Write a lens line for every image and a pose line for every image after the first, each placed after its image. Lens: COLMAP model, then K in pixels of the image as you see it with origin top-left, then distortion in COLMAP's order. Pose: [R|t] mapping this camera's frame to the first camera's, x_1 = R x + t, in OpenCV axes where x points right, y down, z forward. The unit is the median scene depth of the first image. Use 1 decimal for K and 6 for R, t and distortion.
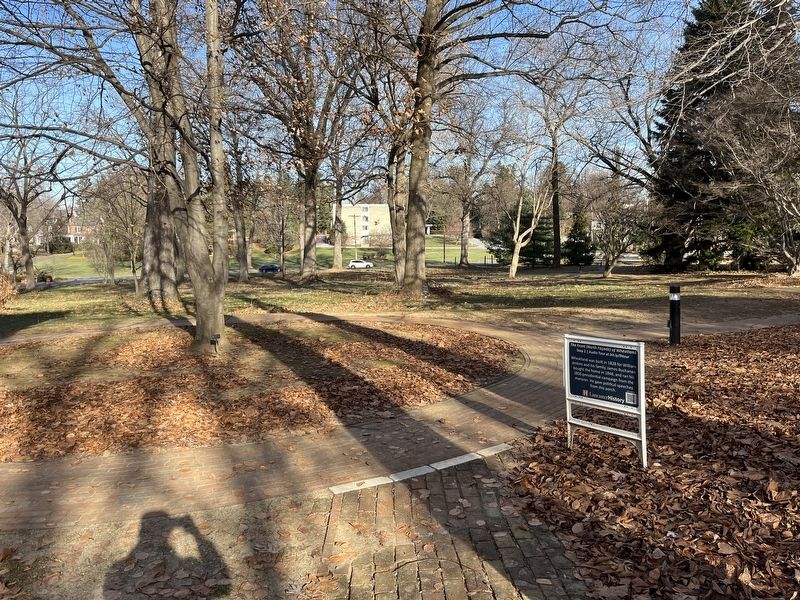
lens RADIAL K [[603.9, 0, 403.0], [0, 603.9, 306.8], [0, 0, 1]] dist [0.074790, -0.116028]
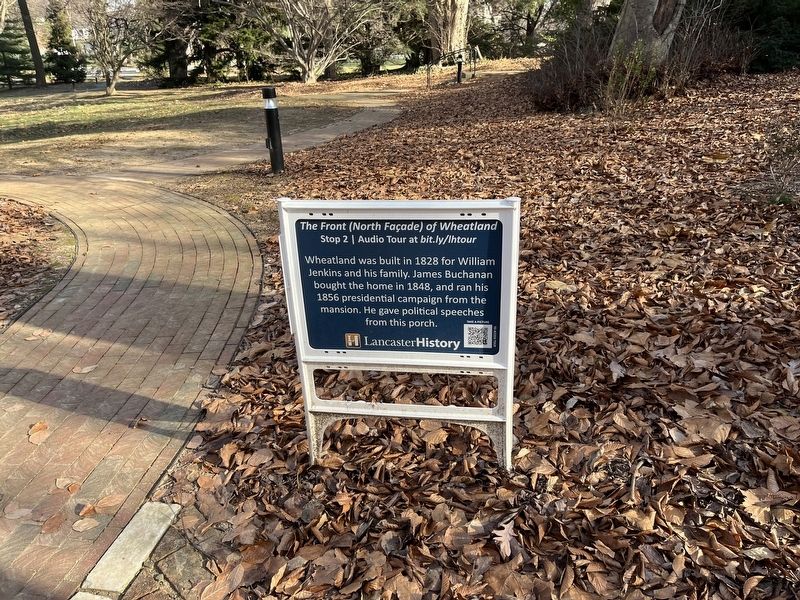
lens RADIAL K [[603.9, 0, 403.0], [0, 603.9, 306.8], [0, 0, 1]] dist [0.074790, -0.116028]
pose [[0.723031, -0.269641, 0.636019, 0.047002], [0.080660, 0.947333, 0.309927, 0.000410], [-0.686091, -0.172786, 0.706700, 0.423581]]
